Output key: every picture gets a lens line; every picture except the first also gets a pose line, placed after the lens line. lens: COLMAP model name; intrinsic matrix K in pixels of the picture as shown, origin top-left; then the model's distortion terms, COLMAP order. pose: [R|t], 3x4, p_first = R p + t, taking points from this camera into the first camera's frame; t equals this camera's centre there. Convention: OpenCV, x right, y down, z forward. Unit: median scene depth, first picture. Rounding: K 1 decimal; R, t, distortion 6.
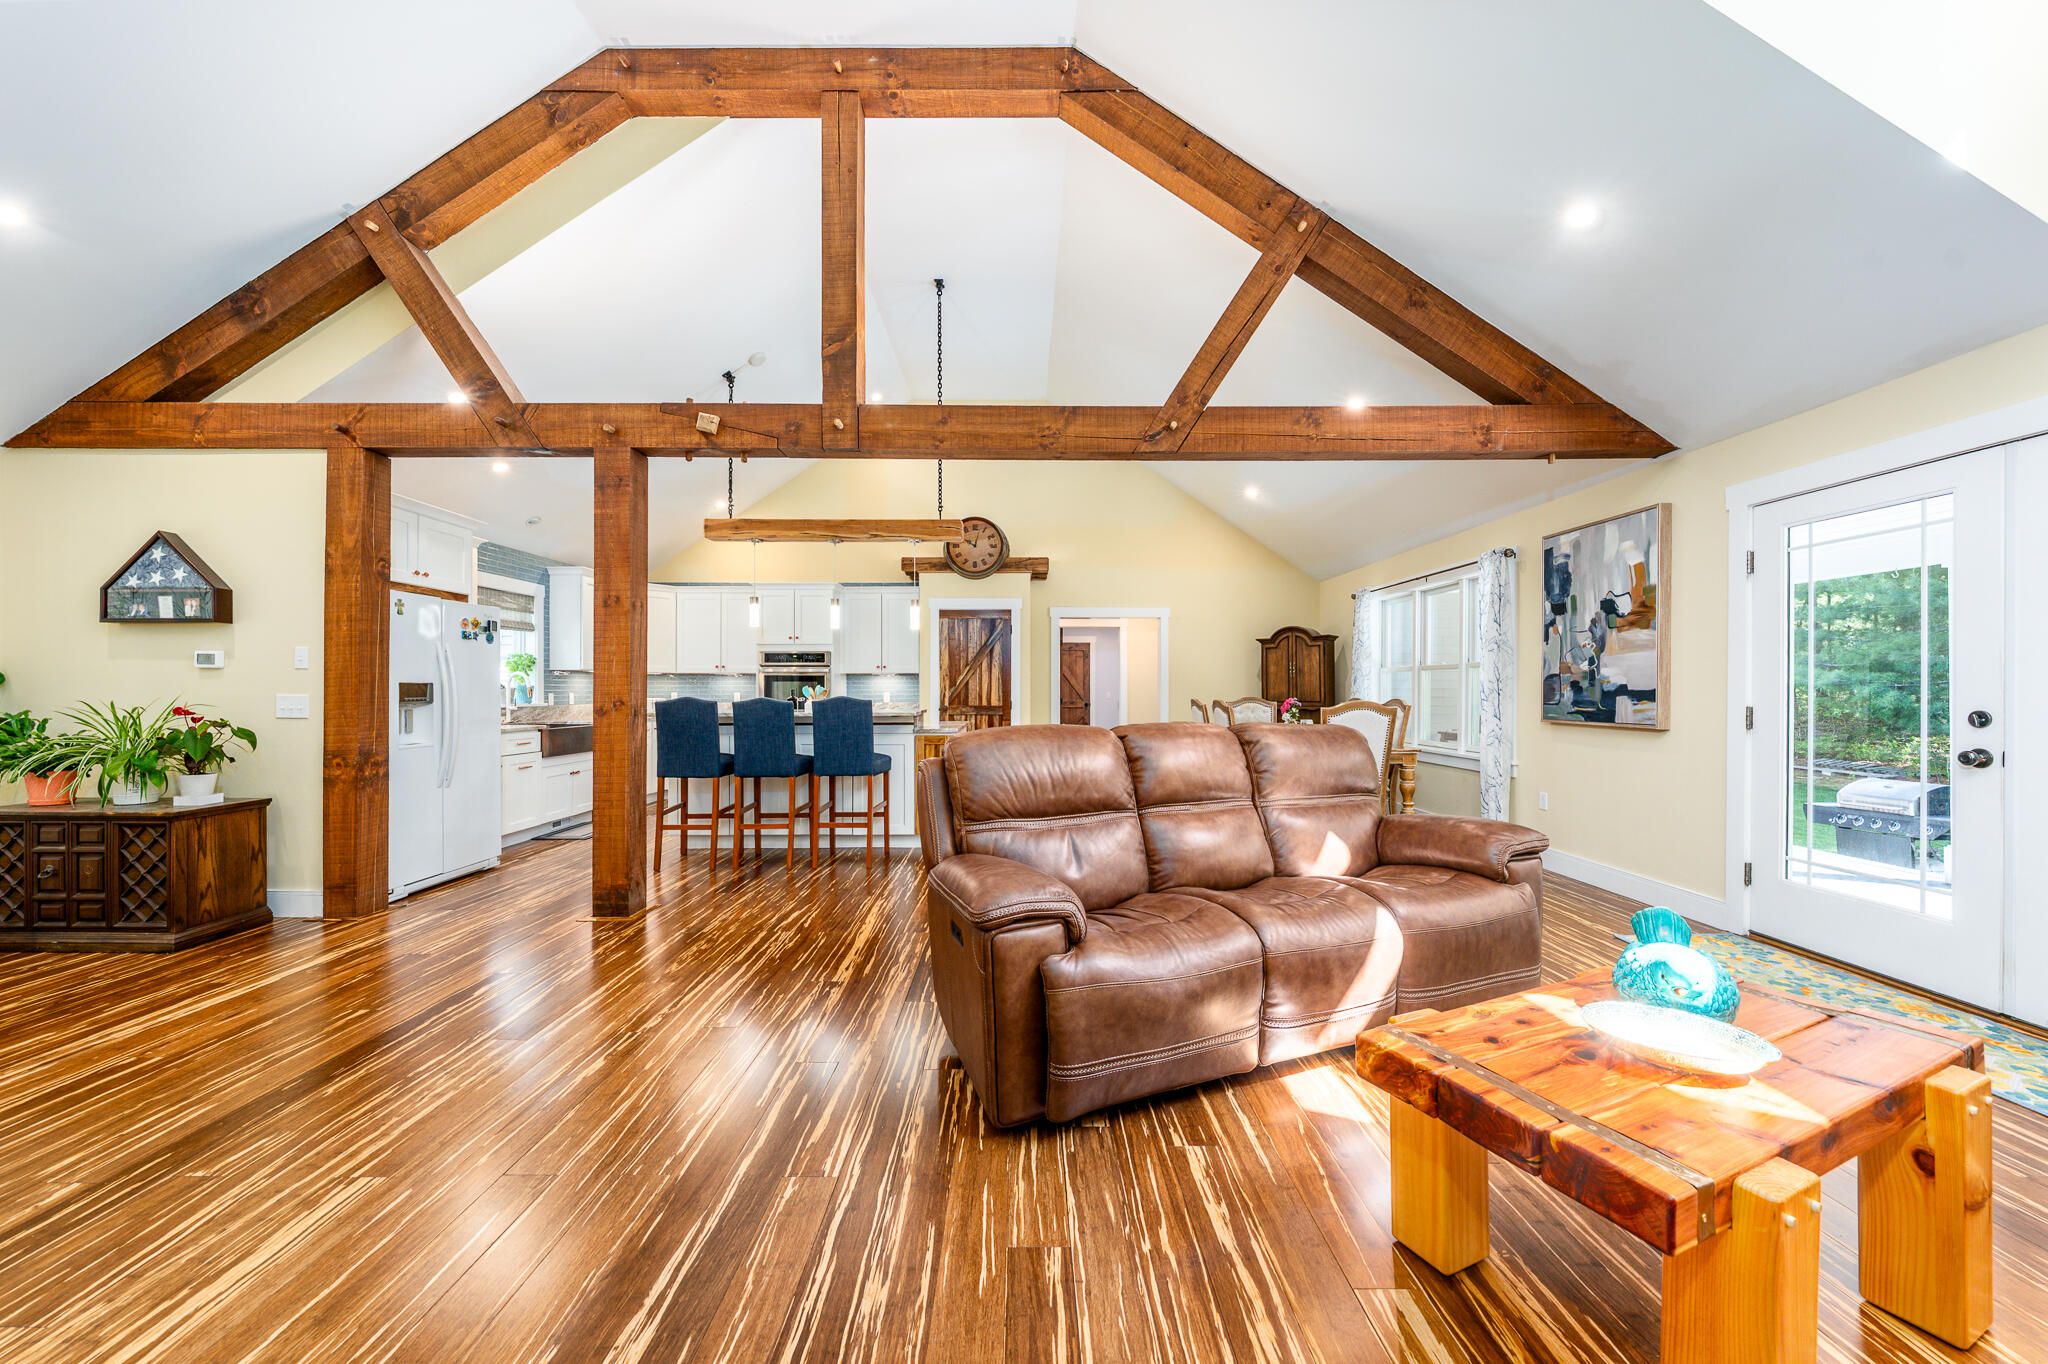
lens RADIAL K [[750.3, 0, 982.6], [0, 750.3, 688.2], [0, 0, 1]] dist [-0.001127, 0.000019]
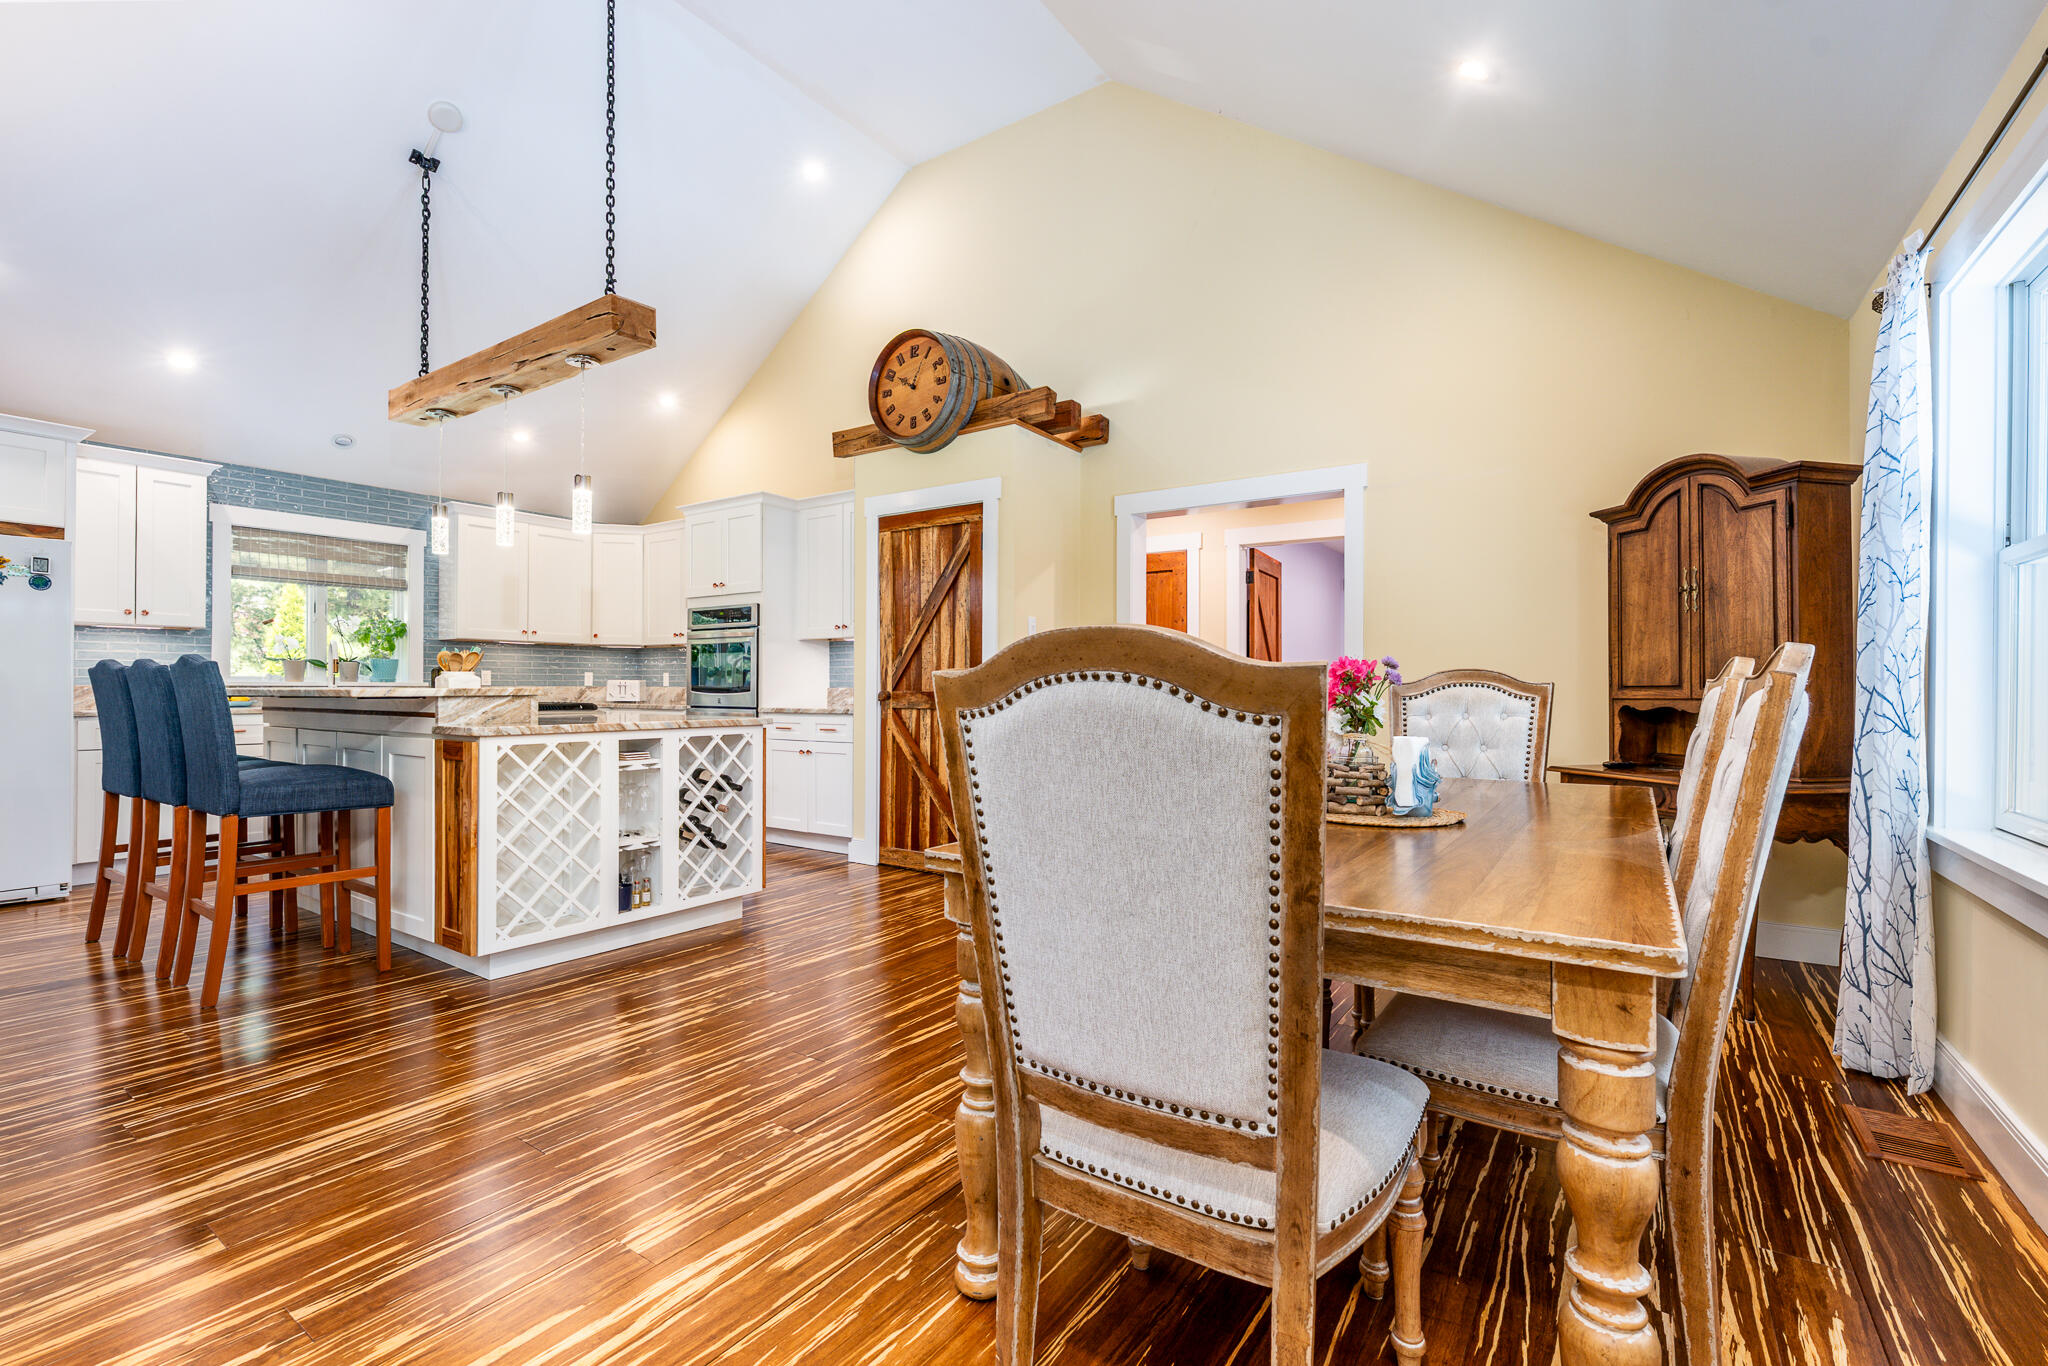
lens RADIAL K [[873.4, 0, 1000.9], [0, 873.4, 678.8], [0, 0, 1]] dist [-0.002294, 0.000016]
pose [[0.837819, -0.001024, -0.545947, 0.367270], [-0.005456, 0.999933, -0.010248, 0.019918], [0.545920, 0.011565, 0.837757, 0.514594]]
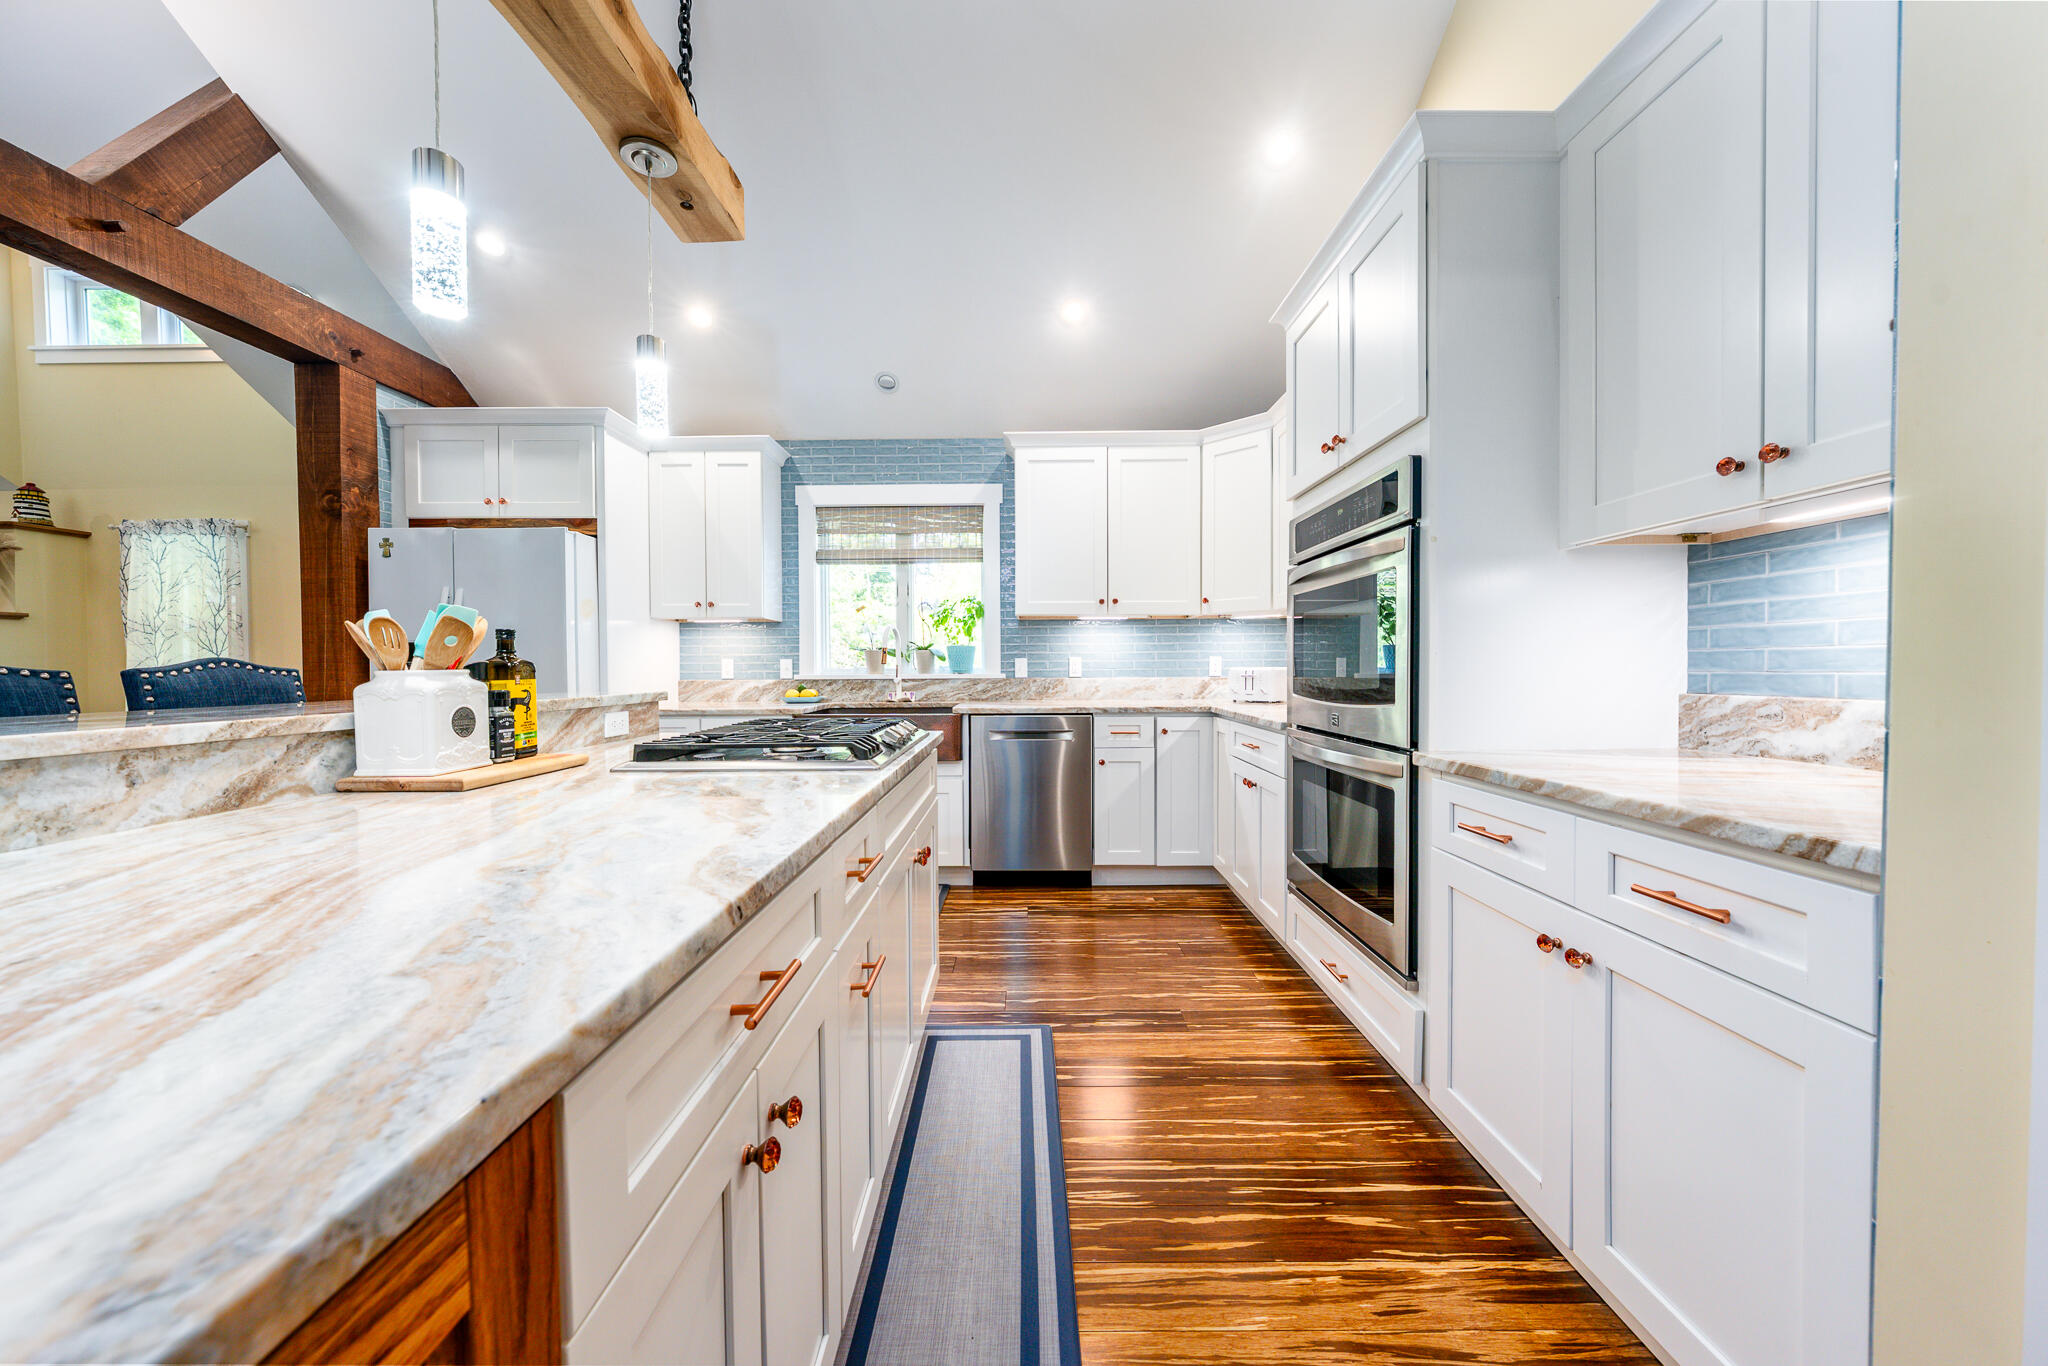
lens RADIAL K [[706.4, 0, 1018.3], [0, 706.4, 684.2], [0, 0, 1]] dist [-0.004235, -0.000114]
pose [[0.036490, 0.026463, -0.998984, -0.000723], [0.005978, 0.999626, 0.026698, 0.011302], [0.999316, -0.006946, 0.036318, 0.894054]]
